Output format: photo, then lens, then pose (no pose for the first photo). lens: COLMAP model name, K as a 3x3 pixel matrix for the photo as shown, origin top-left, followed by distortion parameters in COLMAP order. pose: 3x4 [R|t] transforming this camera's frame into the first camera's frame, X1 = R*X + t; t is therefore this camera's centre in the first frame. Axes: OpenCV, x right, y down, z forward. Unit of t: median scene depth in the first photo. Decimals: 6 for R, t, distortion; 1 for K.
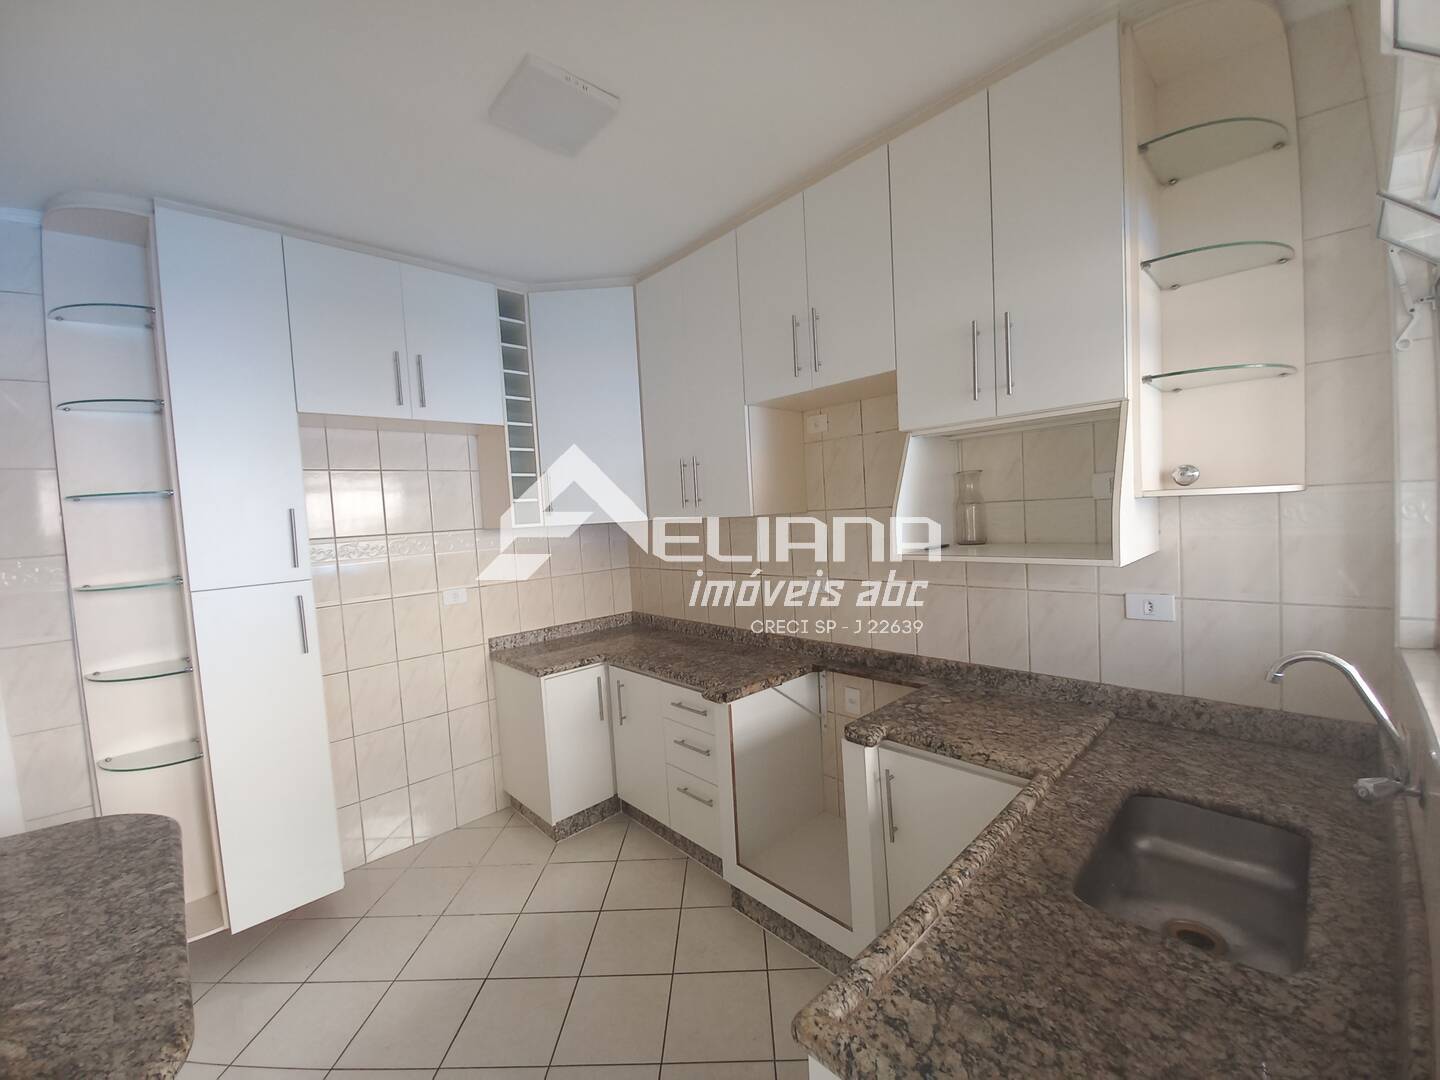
lens RADIAL K [[571.9, 0, 715.9], [0, 571.9, 534.3], [0, 0, 1]] dist [-0.005850, -0.009090]
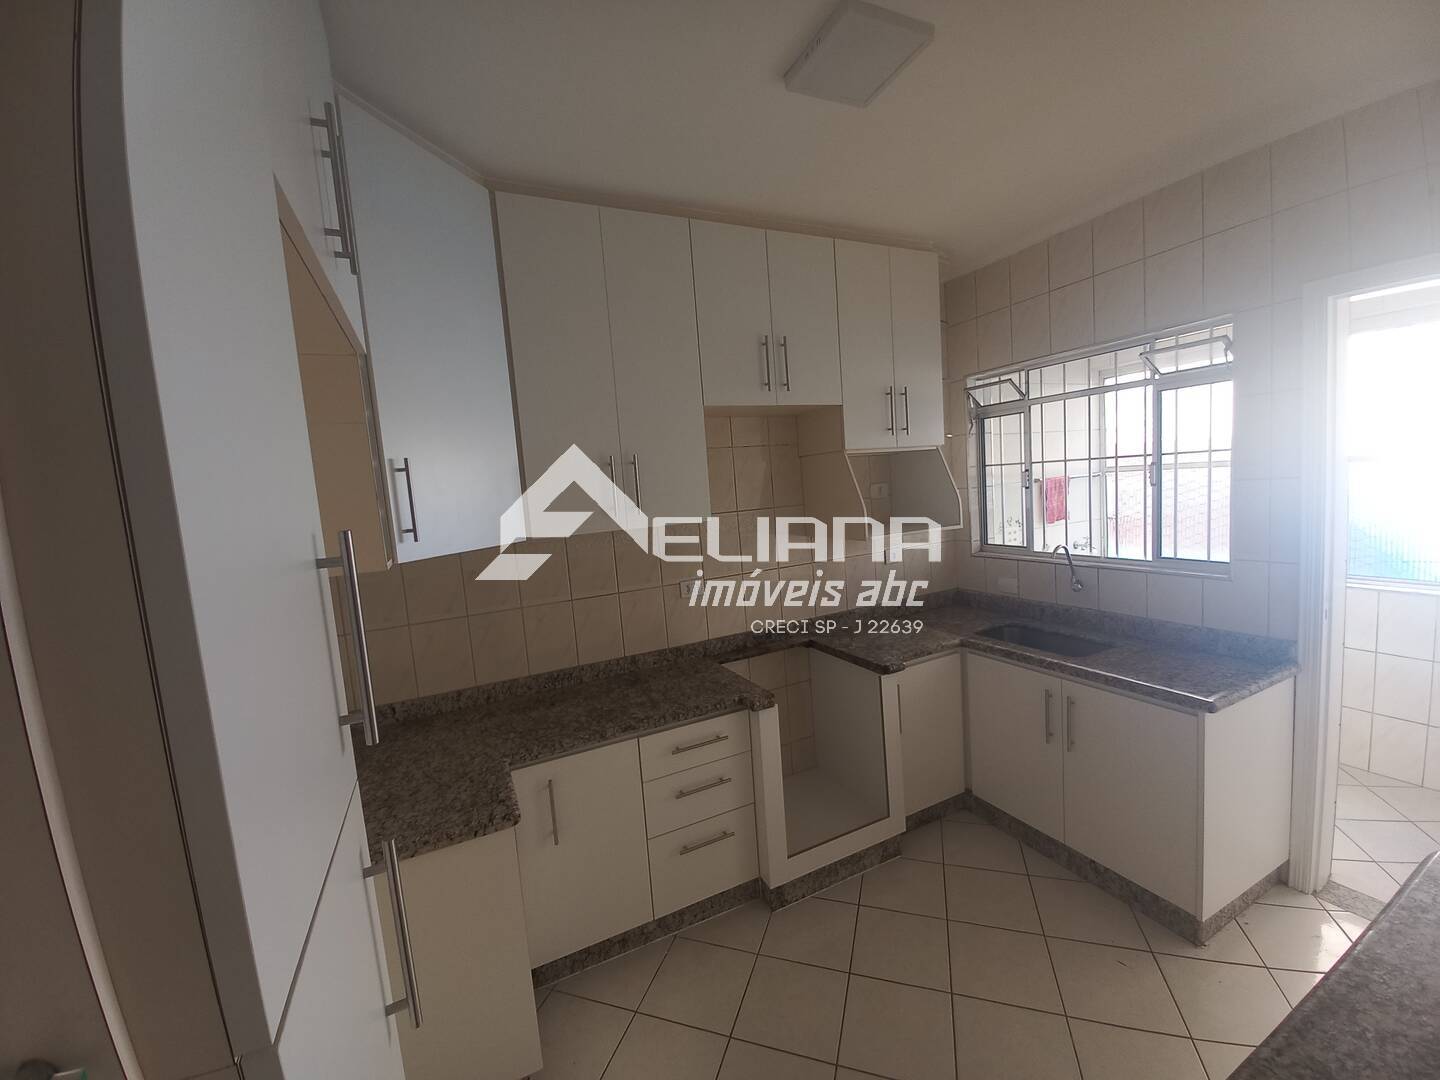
lens RADIAL K [[571.9, 0, 711.7], [0, 571.9, 538.6], [0, 0, 1]] dist [-0.005850, -0.009090]
pose [[0.307185, -0.052577, 0.950196, -1.108998], [0.100407, 0.994690, 0.022579, -0.029209], [-0.946338, 0.088471, 0.310833, 0.900955]]
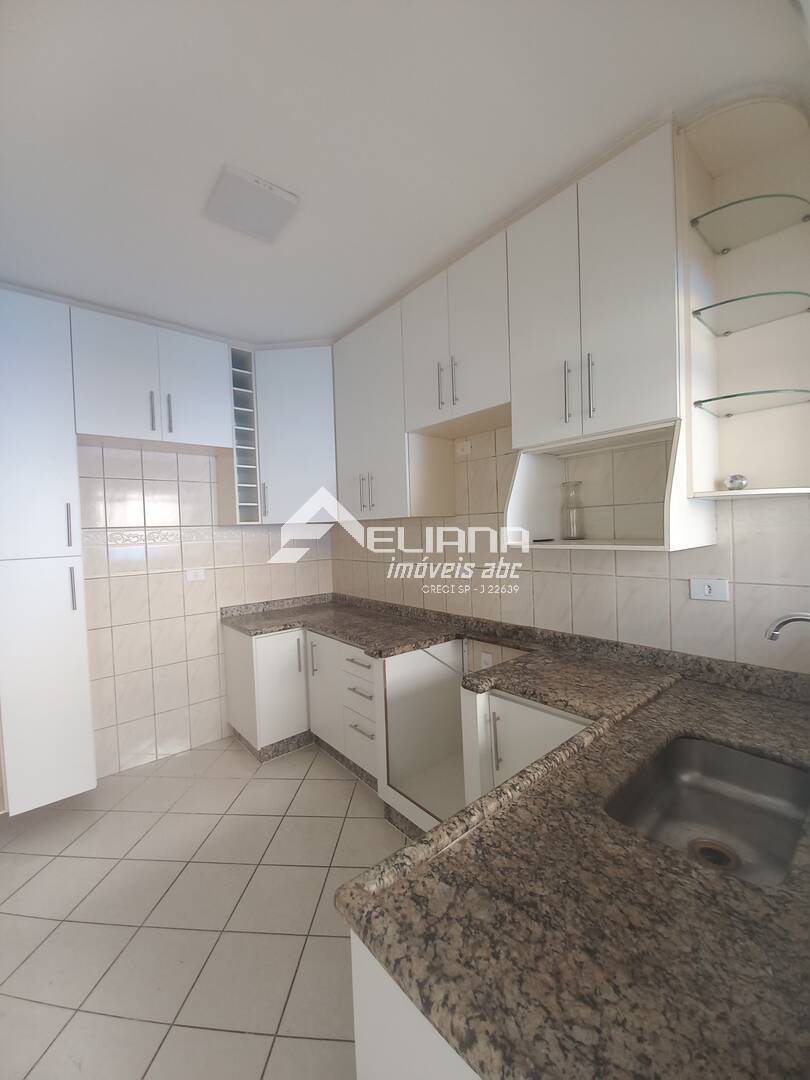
lens RADIAL K [[428.9, 0, 403.8], [0, 428.9, 534.8], [0, 0, 1]] dist [-0.005850, -0.009090]
pose [[0.998400, 0.022233, -0.051994, 0.131524], [-0.023526, 0.999426, -0.024377, 0.043040], [0.051422, 0.025562, 0.998350, 0.026664]]
